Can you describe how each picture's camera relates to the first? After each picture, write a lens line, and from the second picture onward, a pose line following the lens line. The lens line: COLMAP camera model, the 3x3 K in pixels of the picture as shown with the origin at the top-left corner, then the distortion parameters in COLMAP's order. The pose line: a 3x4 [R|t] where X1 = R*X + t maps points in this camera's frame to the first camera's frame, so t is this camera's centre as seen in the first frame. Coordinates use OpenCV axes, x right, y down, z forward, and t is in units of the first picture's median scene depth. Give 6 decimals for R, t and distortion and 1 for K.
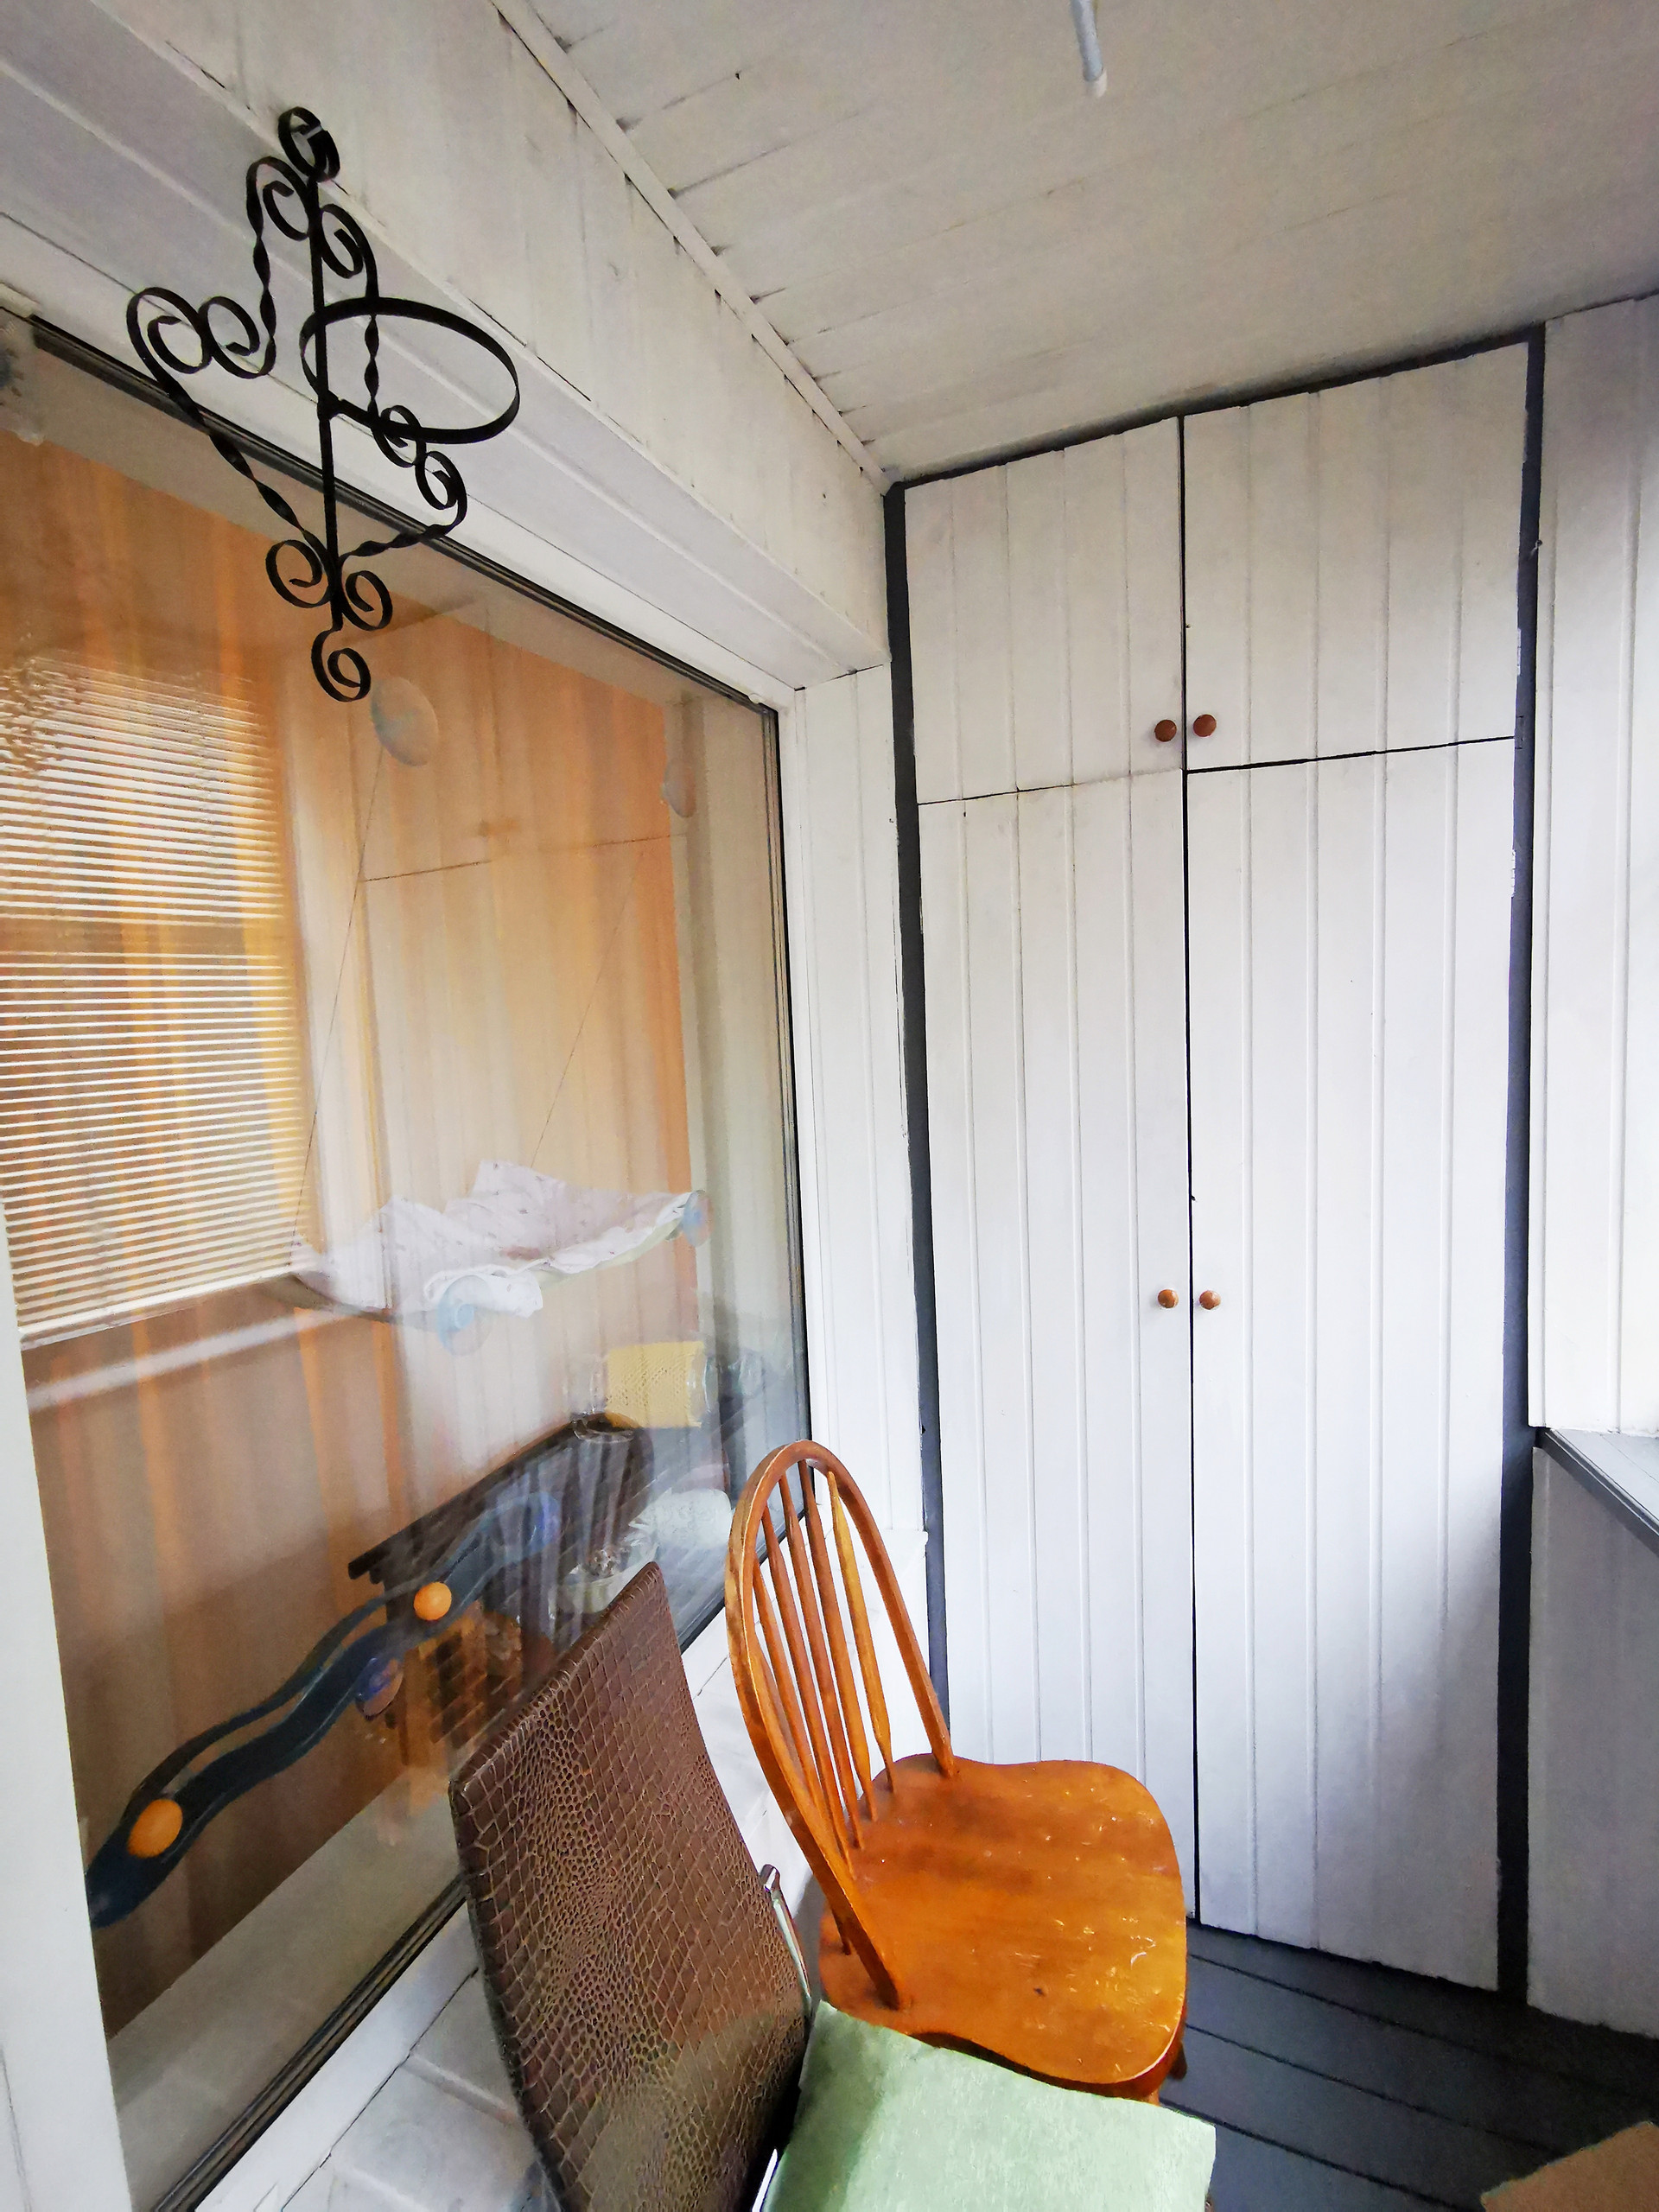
lens RADIAL K [[1013.5, 0, 829.5], [0, 1013.5, 1106.0], [0, 0, 1]] dist [-0.018608, 0.013142]
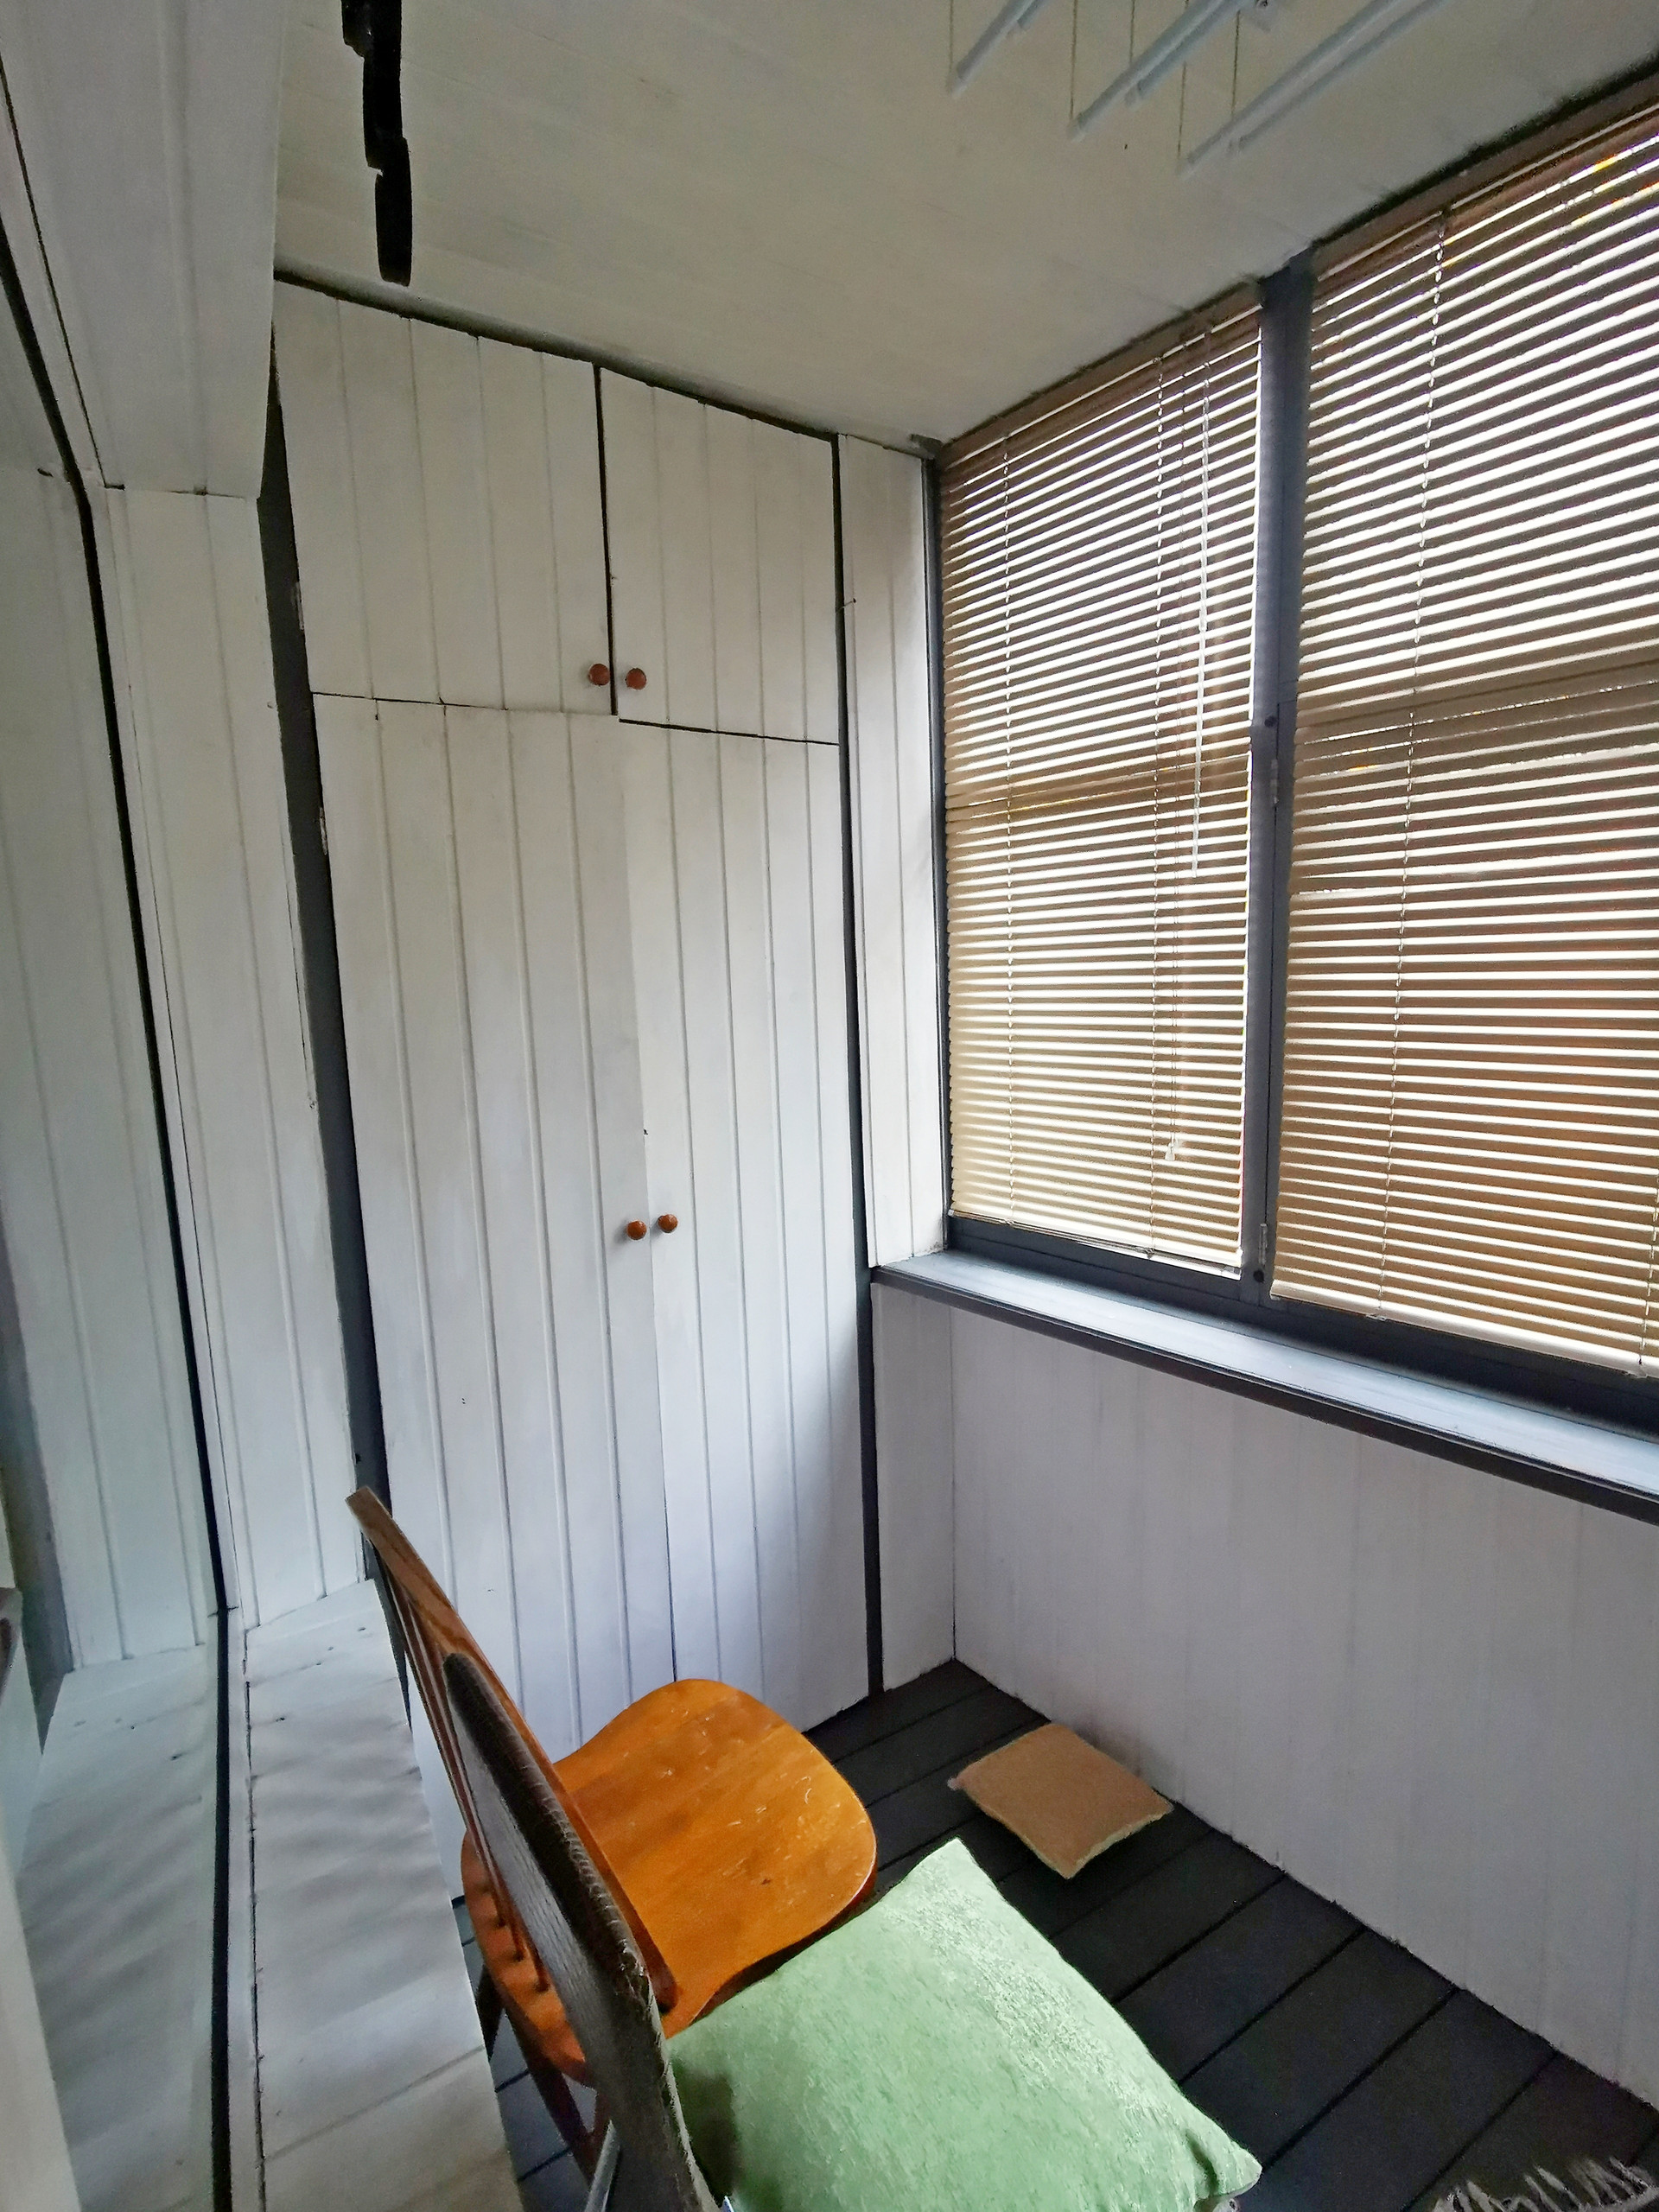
lens RADIAL K [[1013.5, 0, 829.5], [0, 1013.5, 1106.0], [0, 0, 1]] dist [-0.018608, 0.013142]
pose [[0.587280, -0.093836, 0.803926, -0.394756], [0.092111, 0.994552, 0.048798, 0.033514], [-0.804126, 0.045392, 0.592724, 0.231676]]
